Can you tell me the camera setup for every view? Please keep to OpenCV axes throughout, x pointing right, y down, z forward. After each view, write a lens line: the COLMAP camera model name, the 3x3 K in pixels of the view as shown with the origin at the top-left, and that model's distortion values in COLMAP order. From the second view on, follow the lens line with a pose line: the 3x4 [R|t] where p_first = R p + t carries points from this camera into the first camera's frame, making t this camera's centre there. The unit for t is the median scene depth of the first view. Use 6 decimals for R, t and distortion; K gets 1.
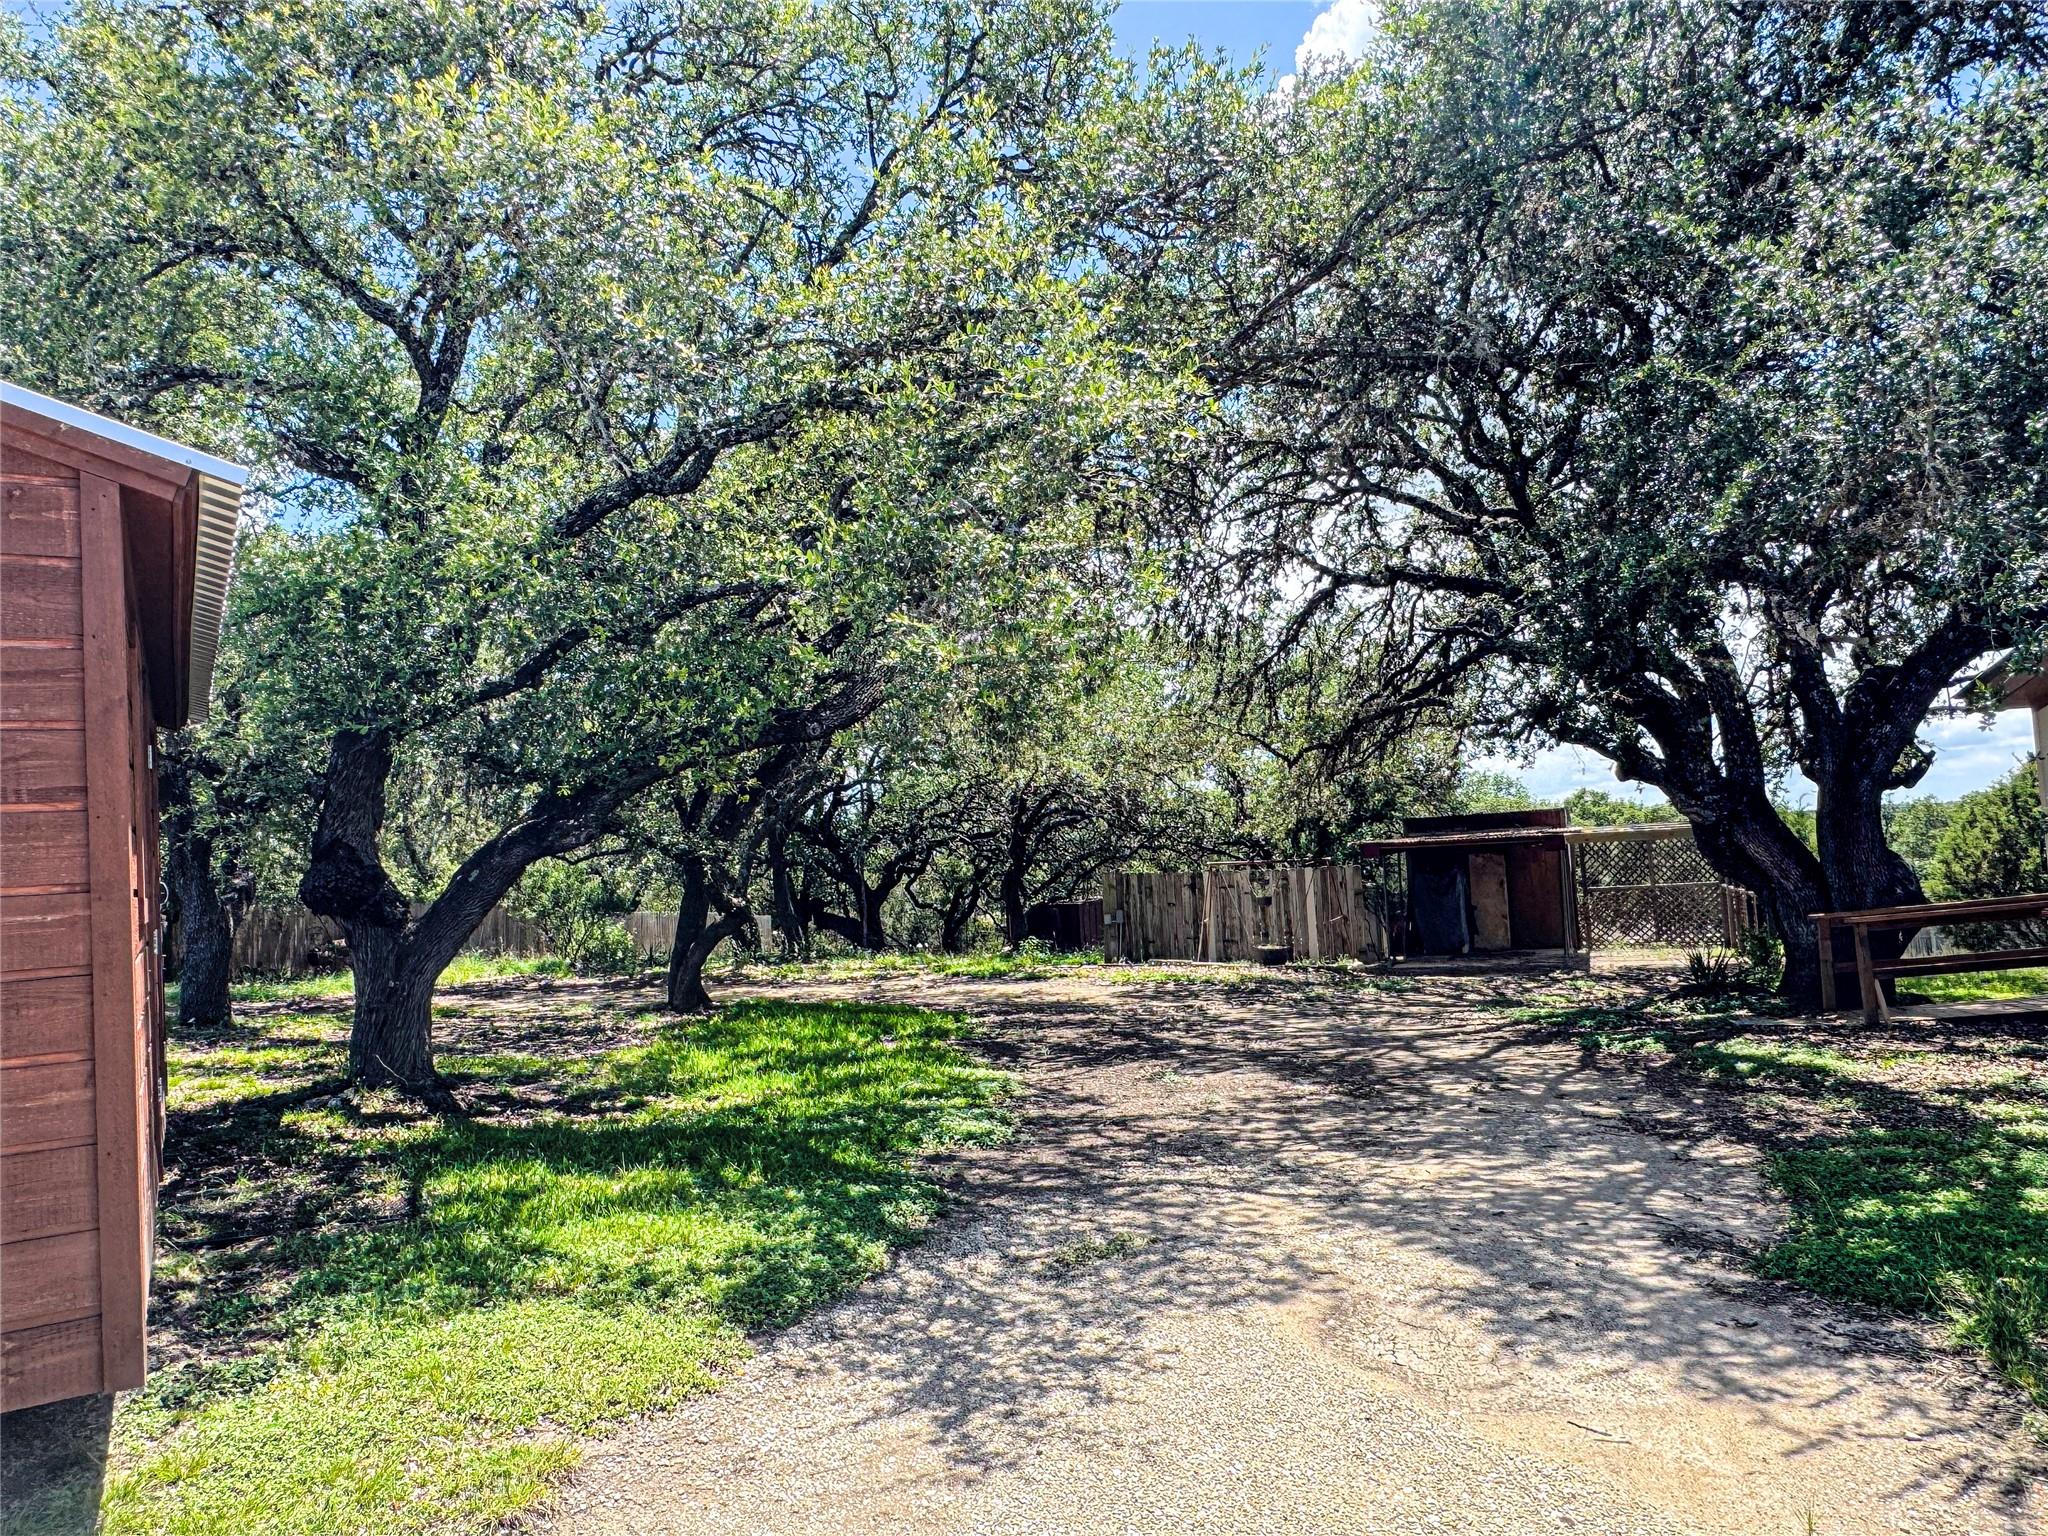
lens RADIAL K [[1365.8, 0, 1024.0], [0, 1365.8, 768.0], [0, 0, 1]] dist [-0.002086, 0.002738]
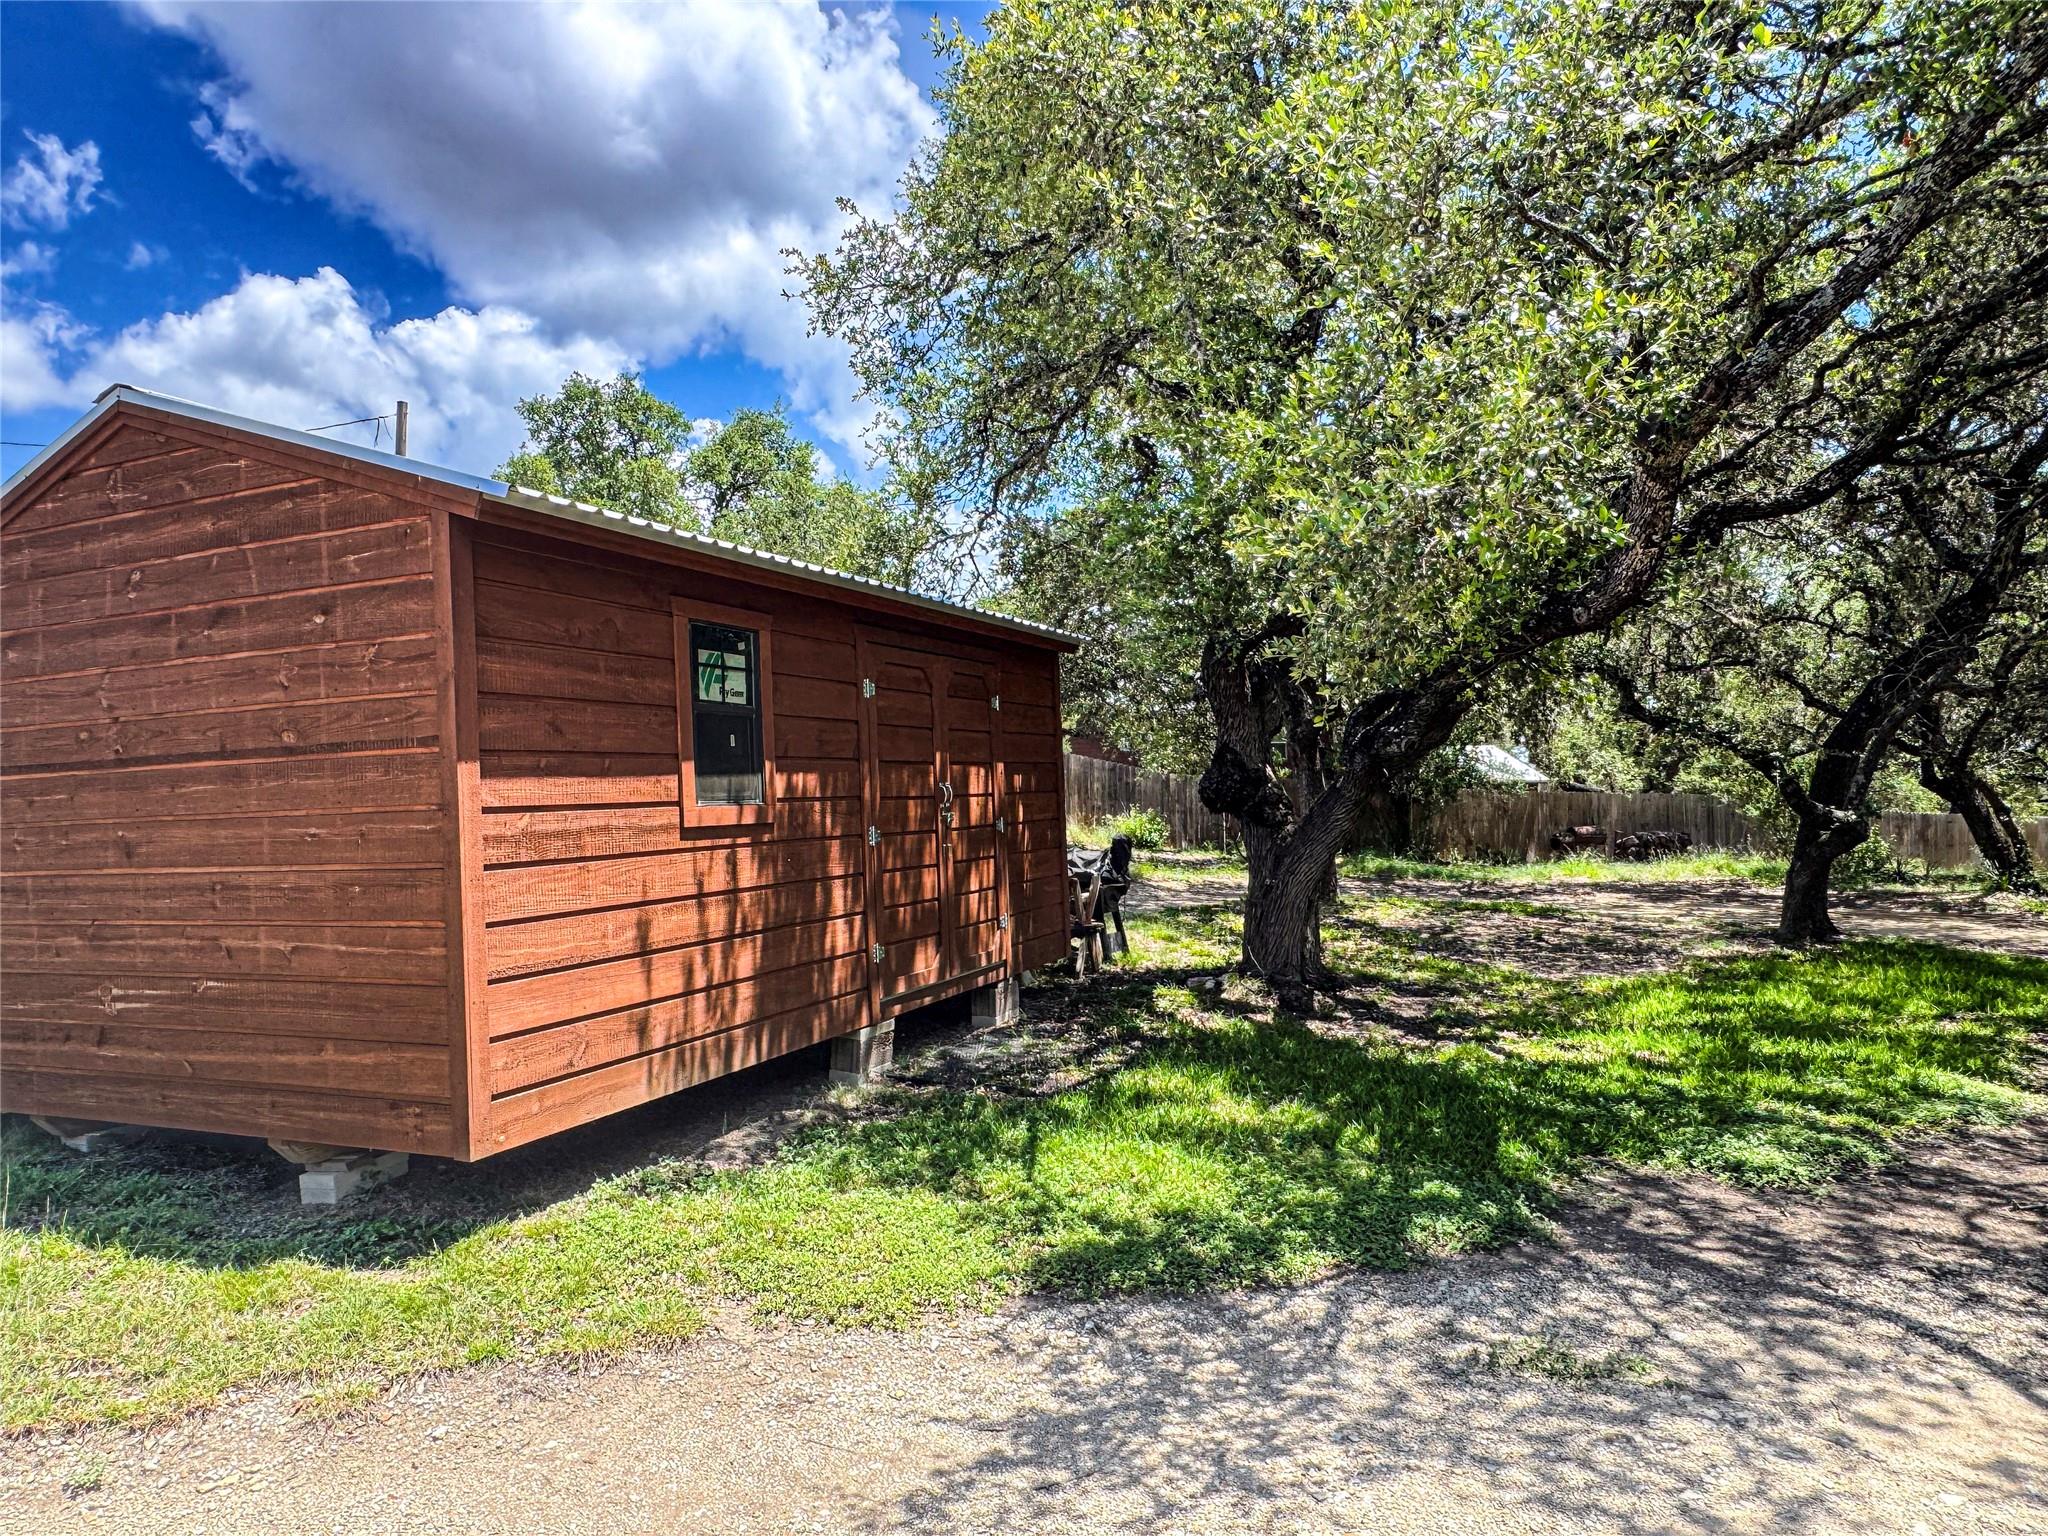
lens RADIAL K [[1365.8, 0, 1024.0], [0, 1365.8, 768.0], [0, 0, 1]] dist [-0.002086, 0.002738]
pose [[0.566373, 0.027594, -0.823687, 0.485163], [0.045081, 0.996906, 0.064395, -0.009593], [0.822915, -0.073604, 0.563376, 0.416869]]
